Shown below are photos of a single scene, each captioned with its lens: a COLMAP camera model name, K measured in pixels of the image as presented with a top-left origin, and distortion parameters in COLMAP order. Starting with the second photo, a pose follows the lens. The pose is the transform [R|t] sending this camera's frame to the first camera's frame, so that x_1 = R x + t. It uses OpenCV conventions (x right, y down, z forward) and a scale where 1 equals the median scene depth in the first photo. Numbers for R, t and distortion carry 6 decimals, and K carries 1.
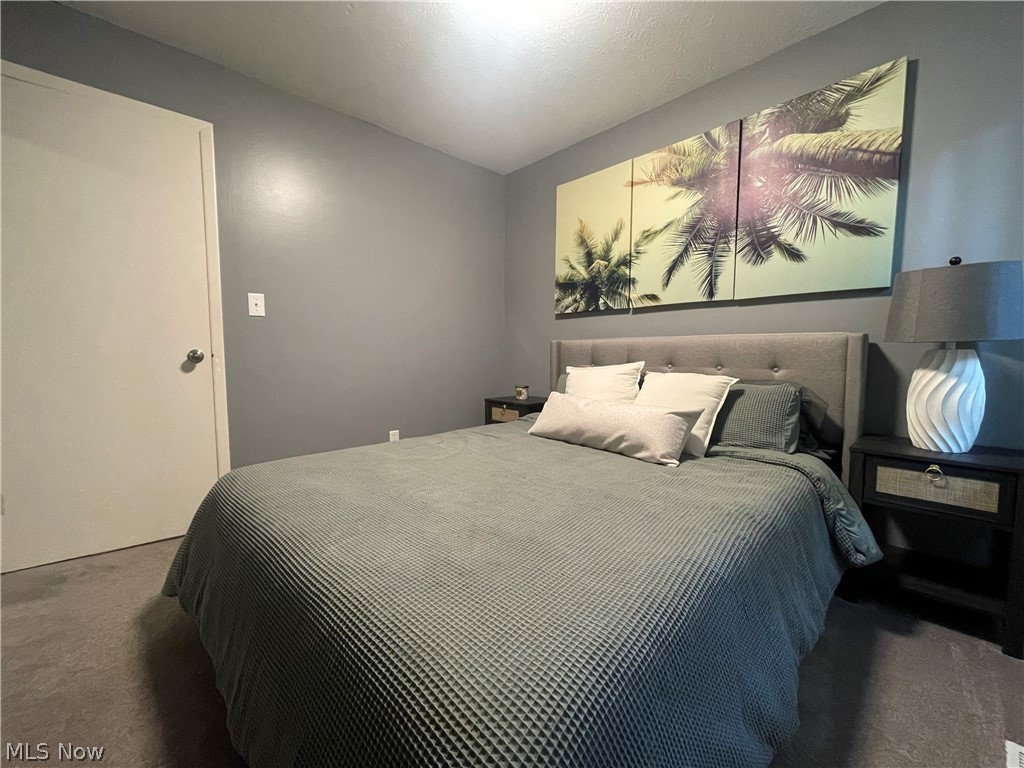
lens RADIAL K [[416.9, 0, 514.2], [0, 416.9, 382.7], [0, 0, 1]] dist [-0.000405, 0.002160]
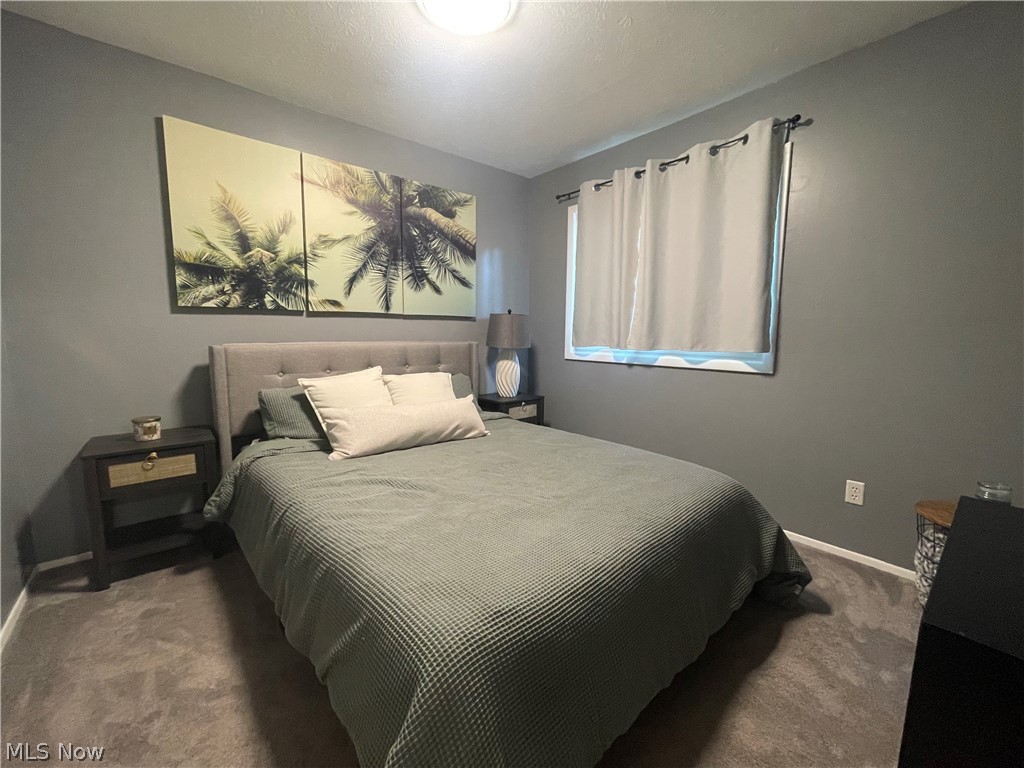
lens RADIAL K [[416.9, 0, 512.7], [0, 416.9, 381.2], [0, 0, 1]] dist [-0.000405, 0.002160]
pose [[0.066426, -0.120321, 0.990510, -0.702834], [0.065407, 0.991093, 0.116005, -0.105585], [-0.995645, 0.057080, 0.073705, 0.502890]]
